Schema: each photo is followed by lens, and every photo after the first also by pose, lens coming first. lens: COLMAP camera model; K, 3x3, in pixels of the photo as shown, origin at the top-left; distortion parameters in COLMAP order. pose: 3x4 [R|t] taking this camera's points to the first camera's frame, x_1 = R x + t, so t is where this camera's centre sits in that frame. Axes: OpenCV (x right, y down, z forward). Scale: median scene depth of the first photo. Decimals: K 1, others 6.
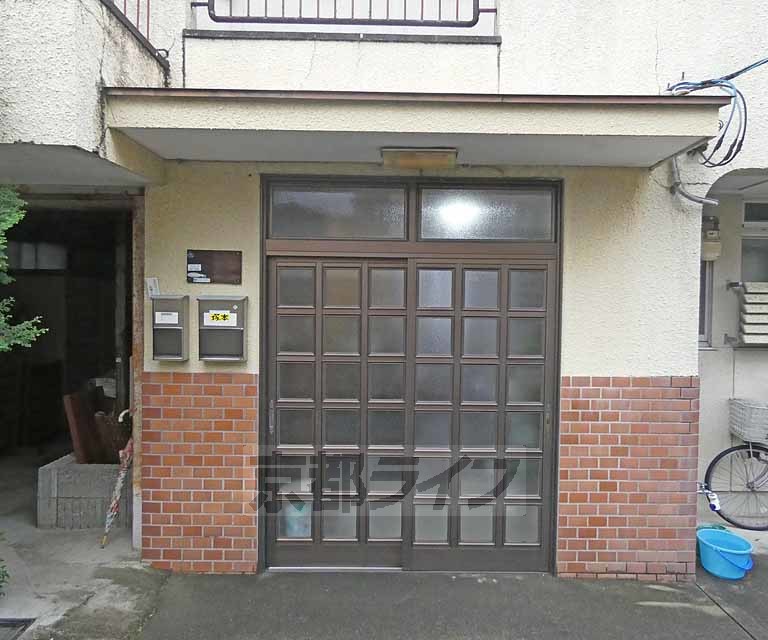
lens RADIAL K [[512.0, 0, 384.7], [0, 512.0, 325.2], [0, 0, 1]] dist [0.019953, -0.002757]
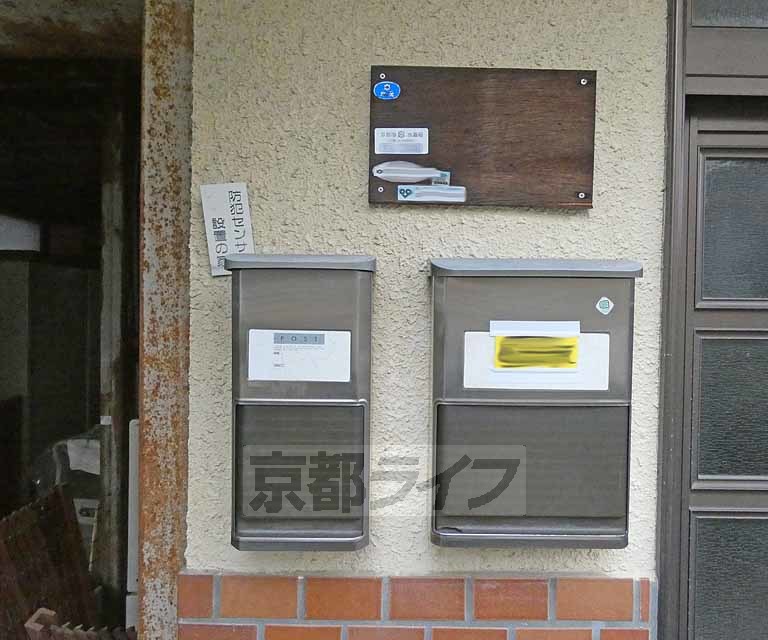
lens RADIAL K [[512.0, 0, 385.4], [0, 512.0, 314.5], [0, 0, 1]] dist [0.019953, -0.002757]
pose [[0.999982, -0.005976, -0.000398, -0.378060], [0.005966, 0.999732, -0.022375, -0.026481], [0.000532, 0.022372, 0.999750, 0.762972]]
